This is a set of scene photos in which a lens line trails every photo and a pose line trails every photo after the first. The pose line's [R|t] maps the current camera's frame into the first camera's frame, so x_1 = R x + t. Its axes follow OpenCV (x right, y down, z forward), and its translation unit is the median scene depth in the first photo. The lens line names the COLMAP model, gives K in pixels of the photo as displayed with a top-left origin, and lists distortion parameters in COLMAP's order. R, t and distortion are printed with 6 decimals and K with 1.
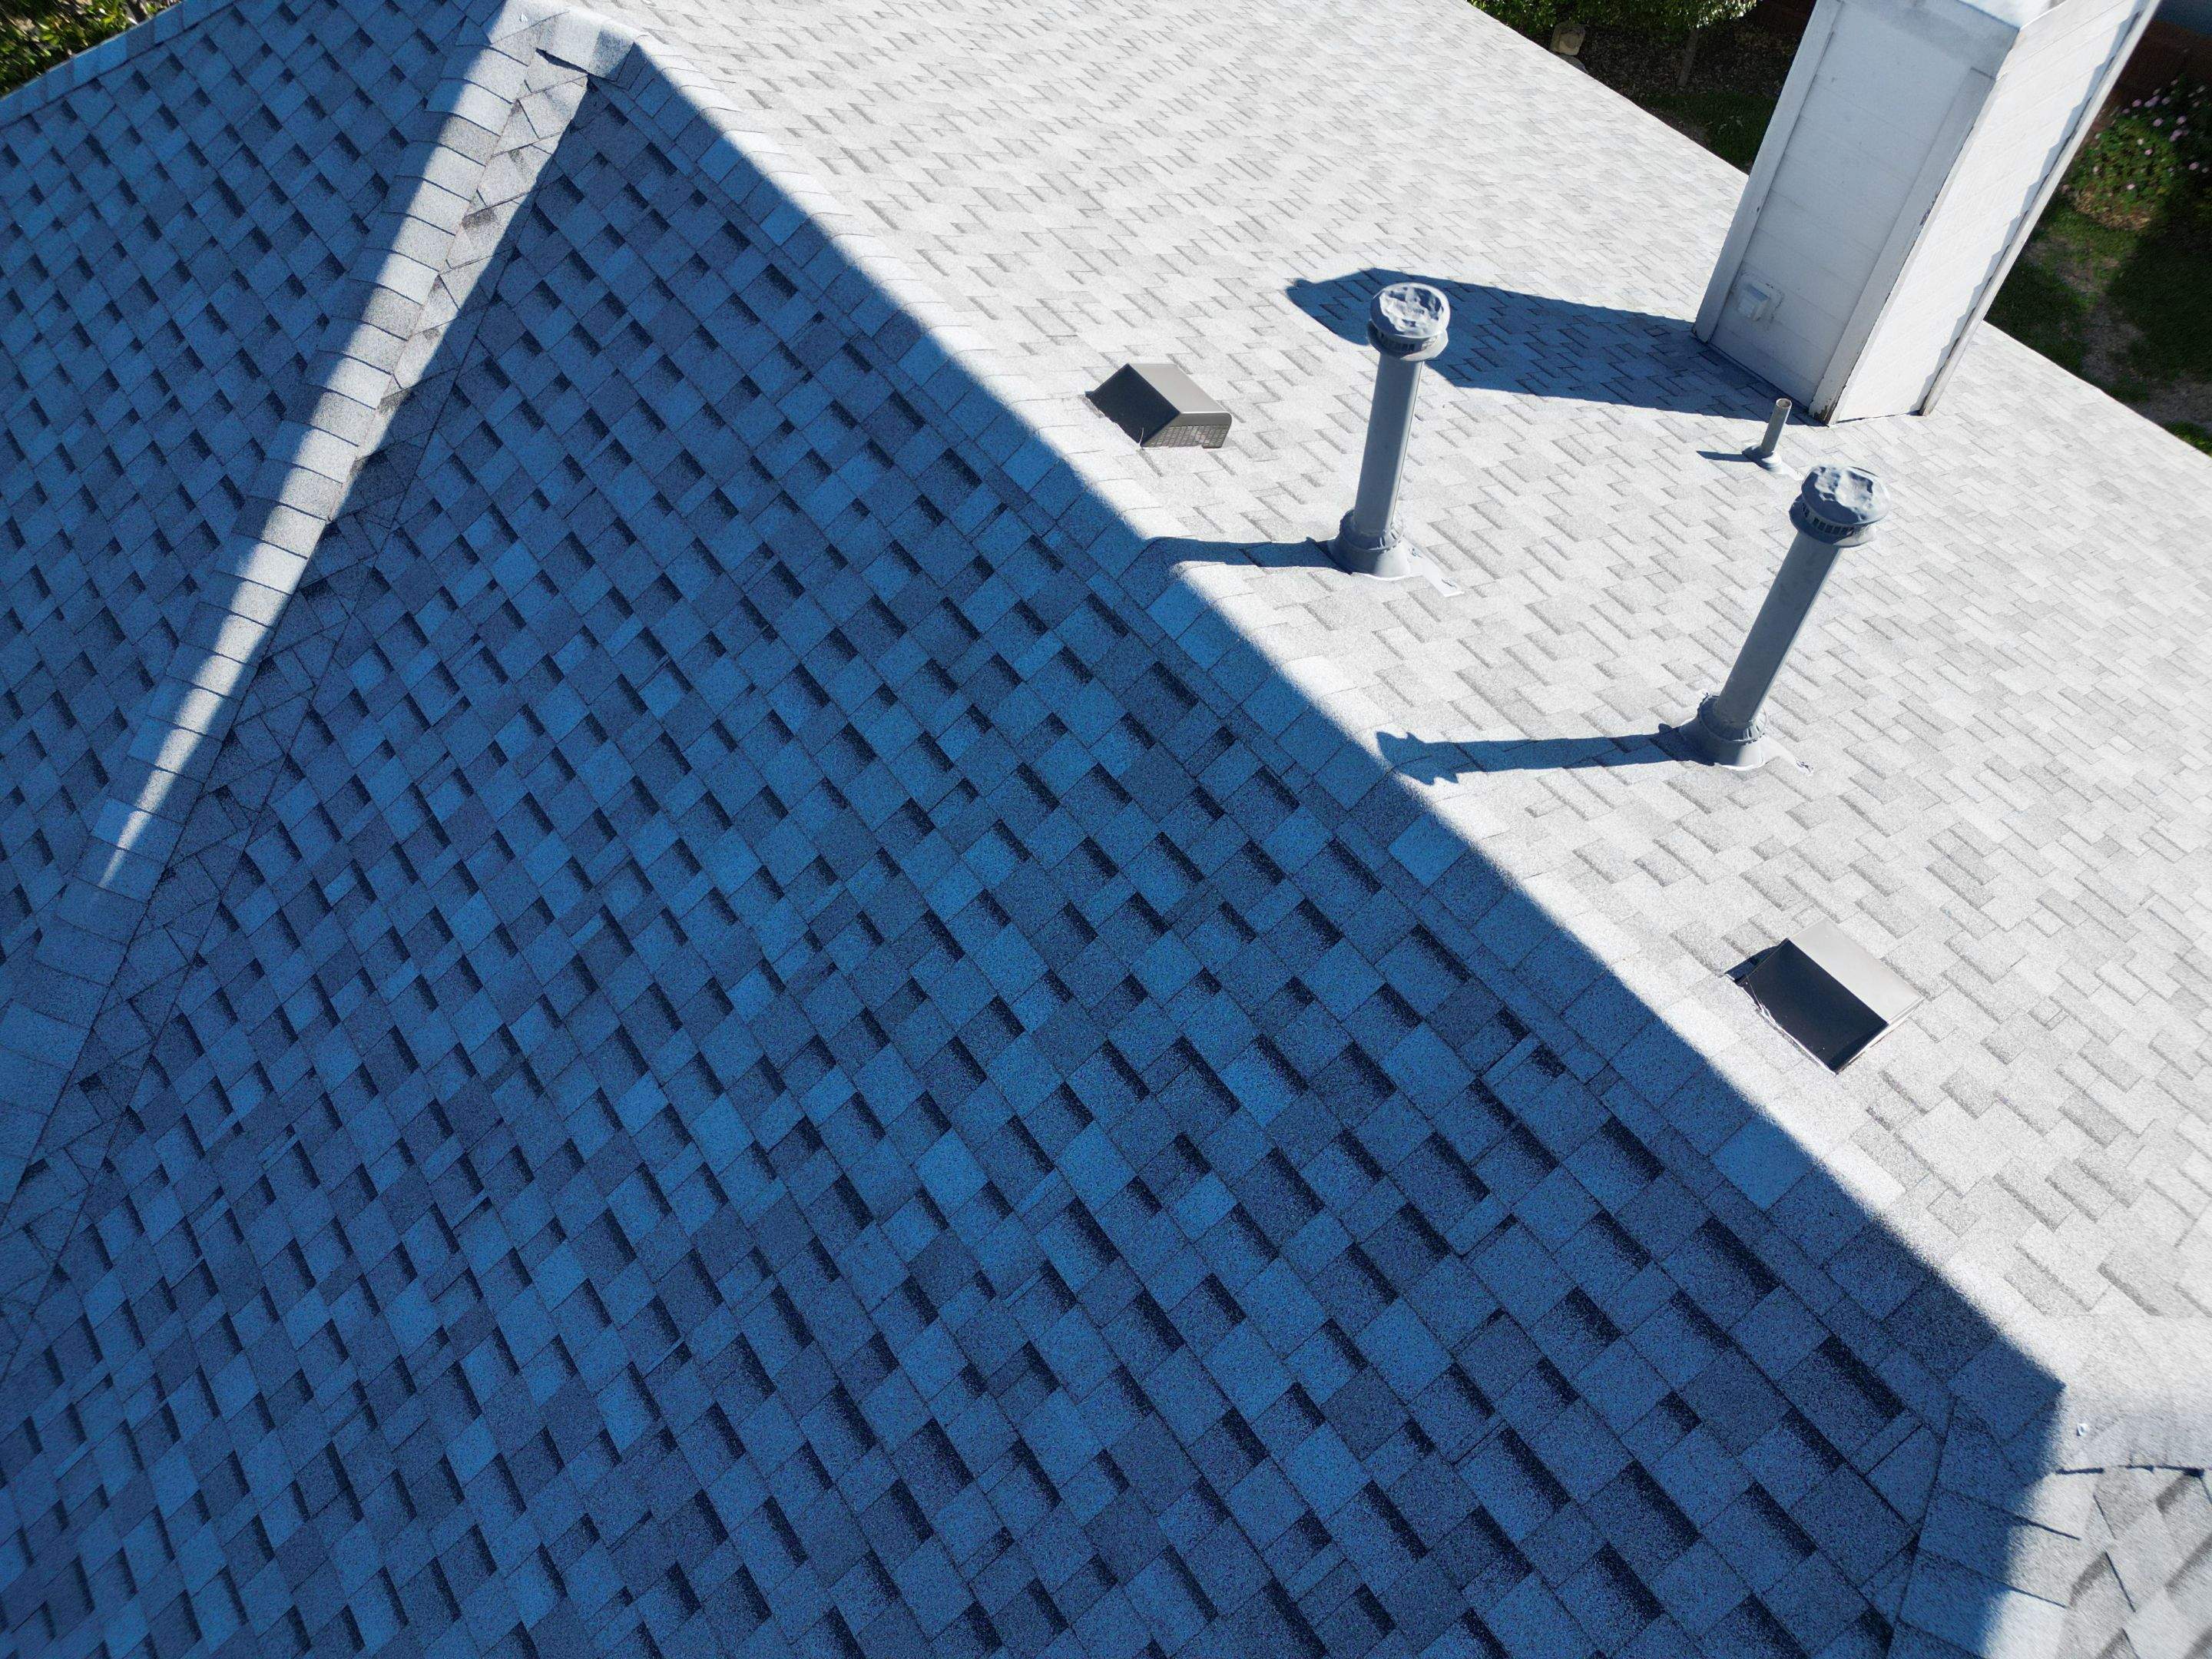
lens RADIAL K [[1548.5, 0, 1098.7], [0, 1548.5, 825.2], [0, 0, 1]] dist [0.087991, -0.093302]
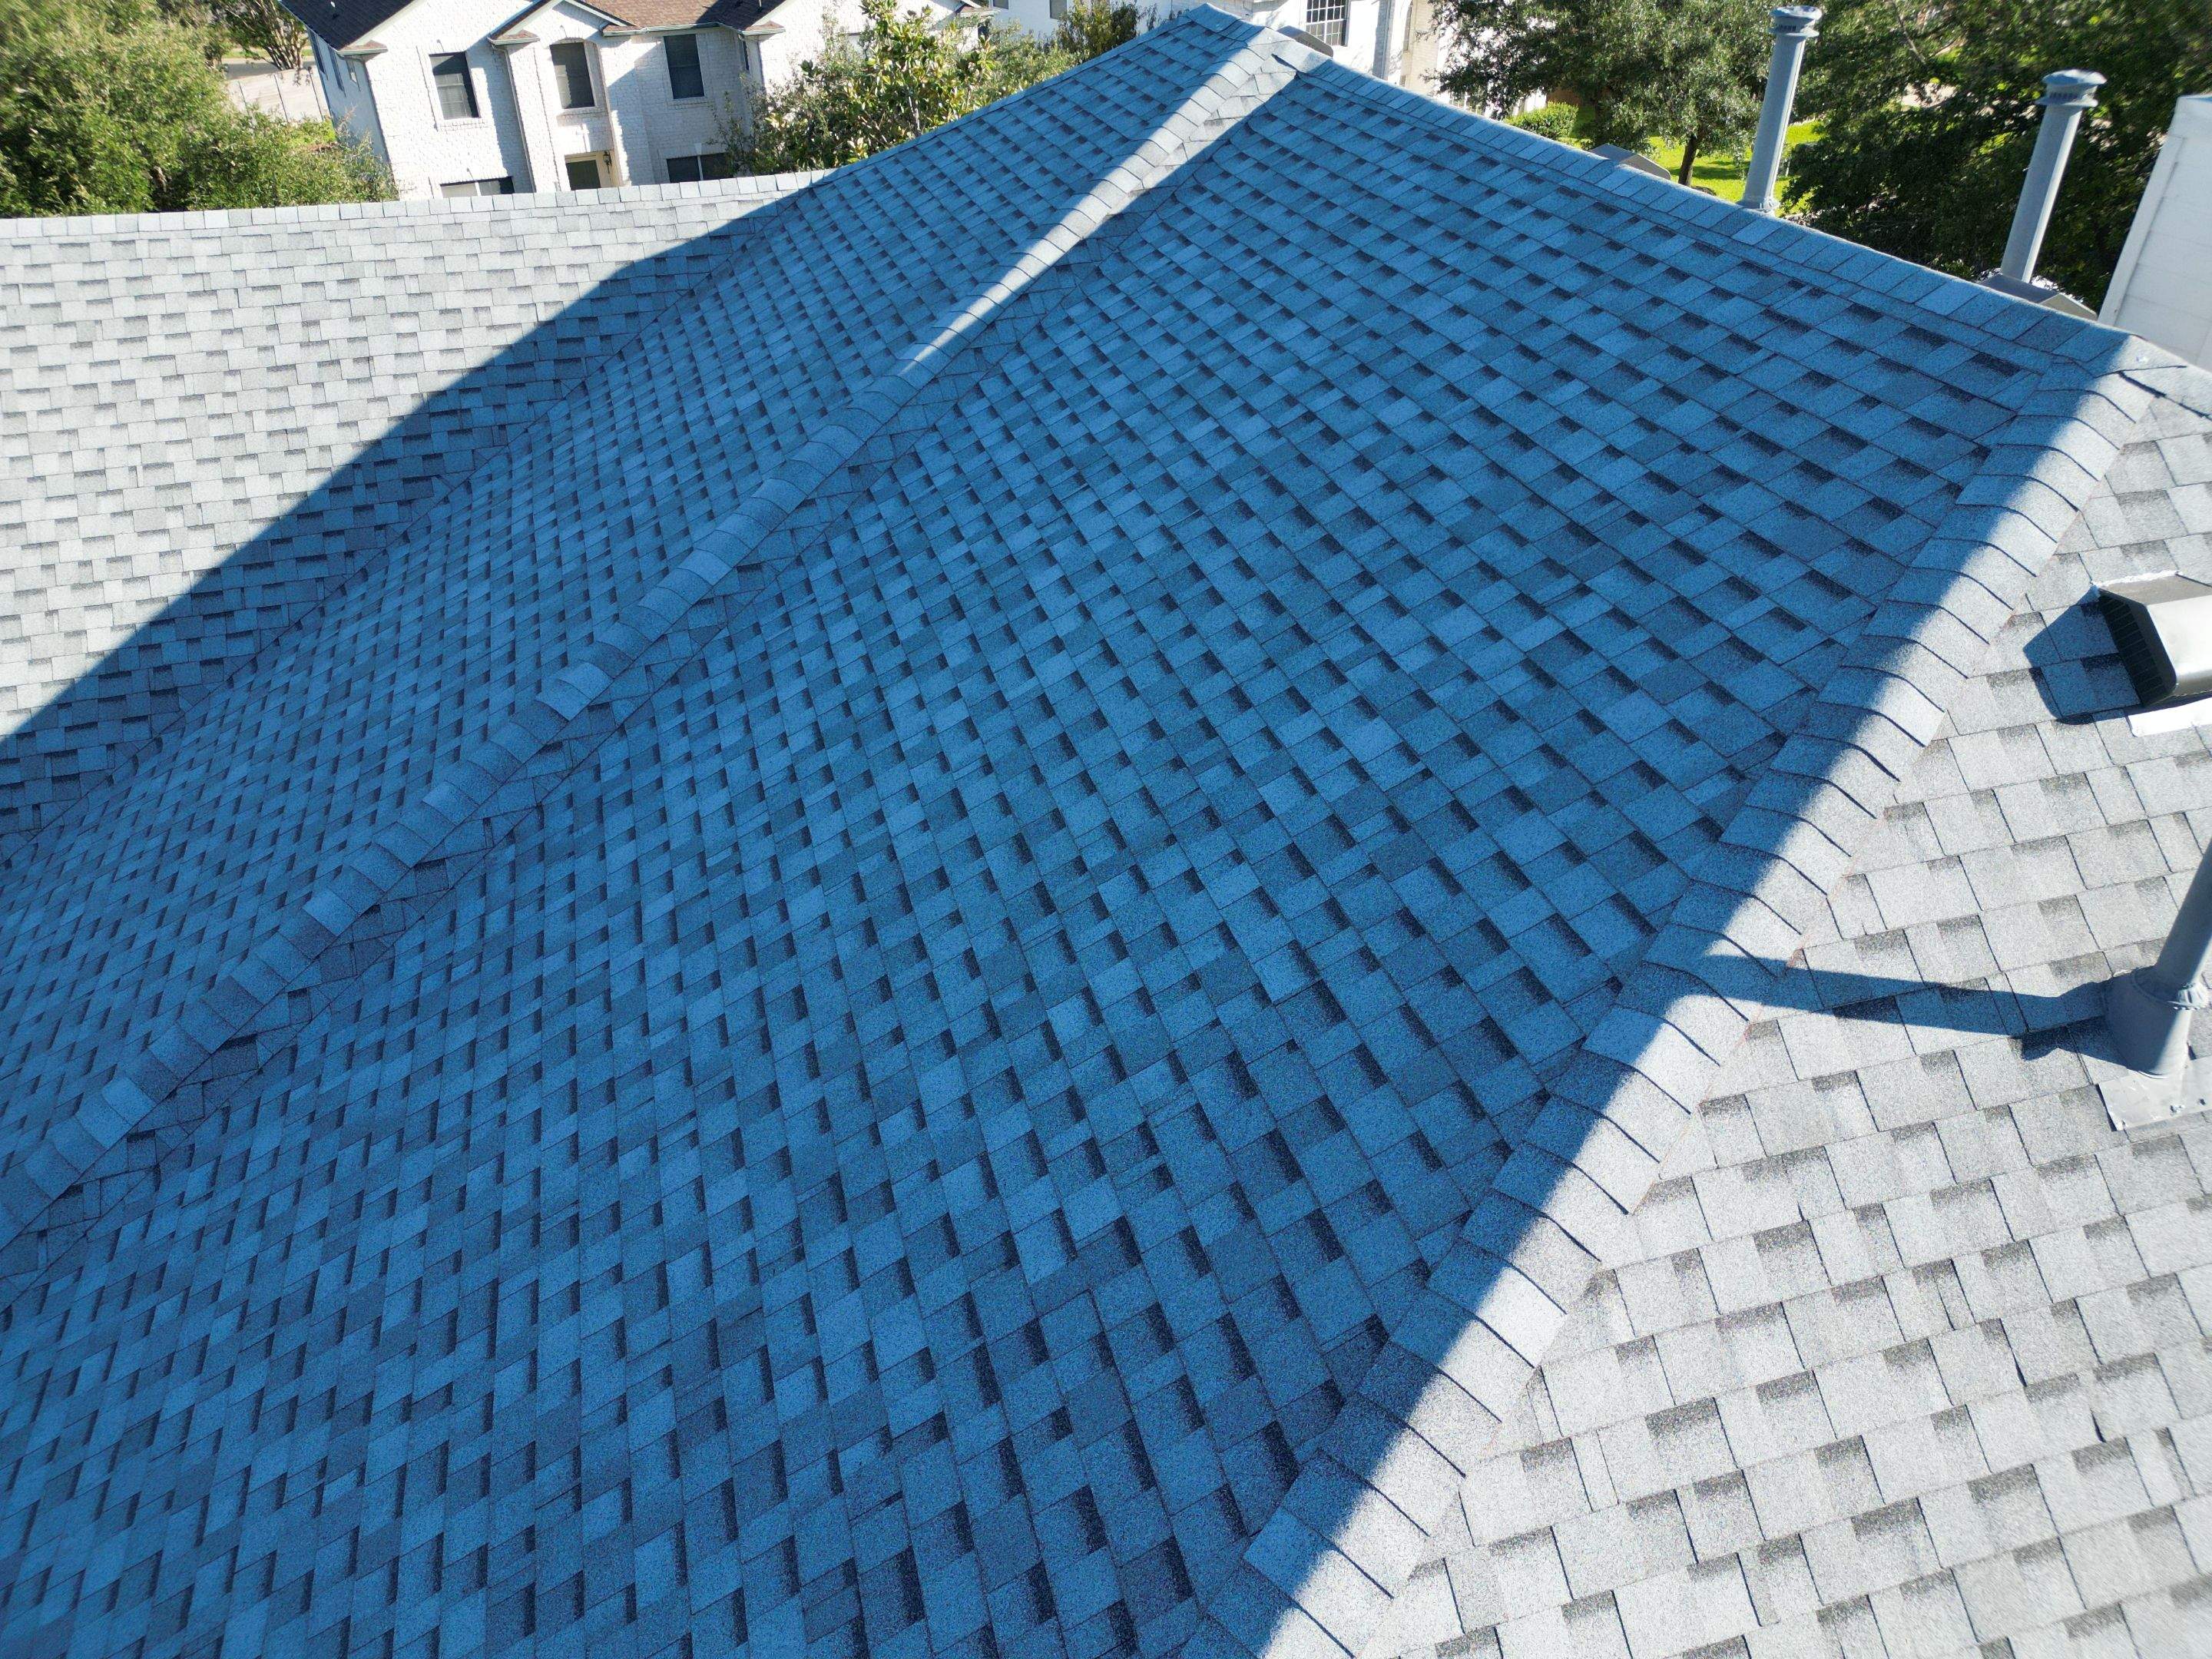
lens RADIAL K [[1540.2, 0, 1101.6], [0, 1540.2, 830.7], [0, 0, 1]] dist [0.080500, -0.081703]
pose [[0.939558, 0.195706, -0.280943, 0.121513], [-0.286508, 0.898655, -0.332164, 1.013851], [0.187464, 0.392580, 0.900410, -0.244933]]
